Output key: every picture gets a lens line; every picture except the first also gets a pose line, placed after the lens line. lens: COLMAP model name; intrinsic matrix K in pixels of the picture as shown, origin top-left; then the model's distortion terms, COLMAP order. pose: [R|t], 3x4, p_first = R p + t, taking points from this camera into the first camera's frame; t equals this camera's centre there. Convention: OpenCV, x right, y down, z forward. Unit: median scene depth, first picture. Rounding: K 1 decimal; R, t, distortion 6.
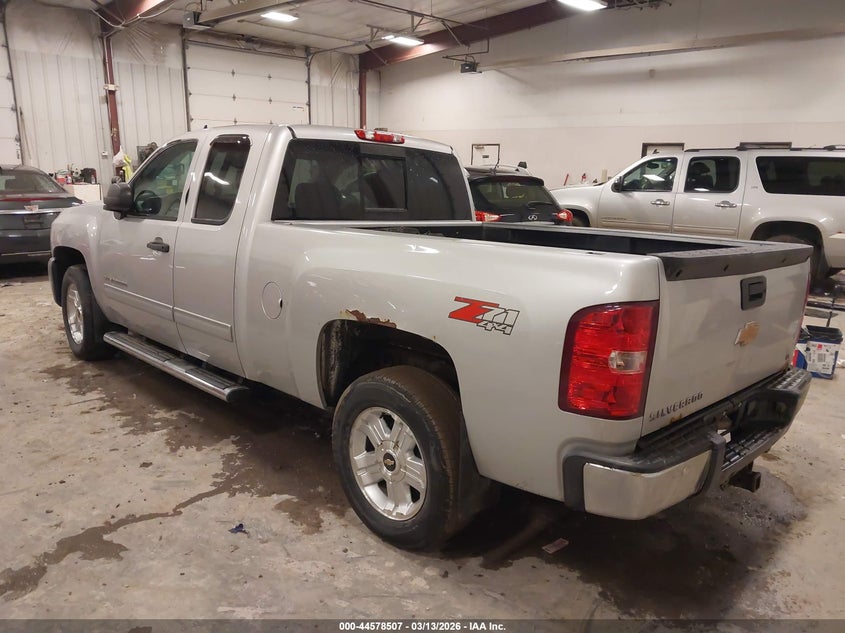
lens RADIAL K [[663.5, 0, 424.7], [0, 663.5, 322.5], [0, 0, 1]] dist [-0.000412, -0.000038]
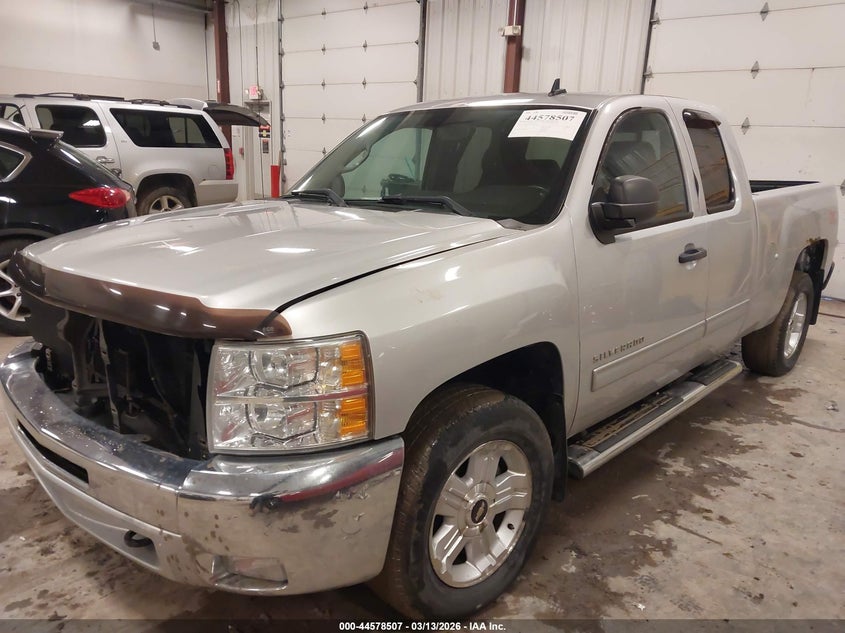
lens RADIAL K [[663.5, 0, 422.6], [0, 663.5, 320.3], [0, 0, 1]] dist [-0.000412, -0.000038]
pose [[-0.015366, -0.288520, 0.957351, -1.106378], [0.206853, 0.935834, 0.285355, -0.313173], [-0.978251, 0.202415, 0.045301, 1.245037]]
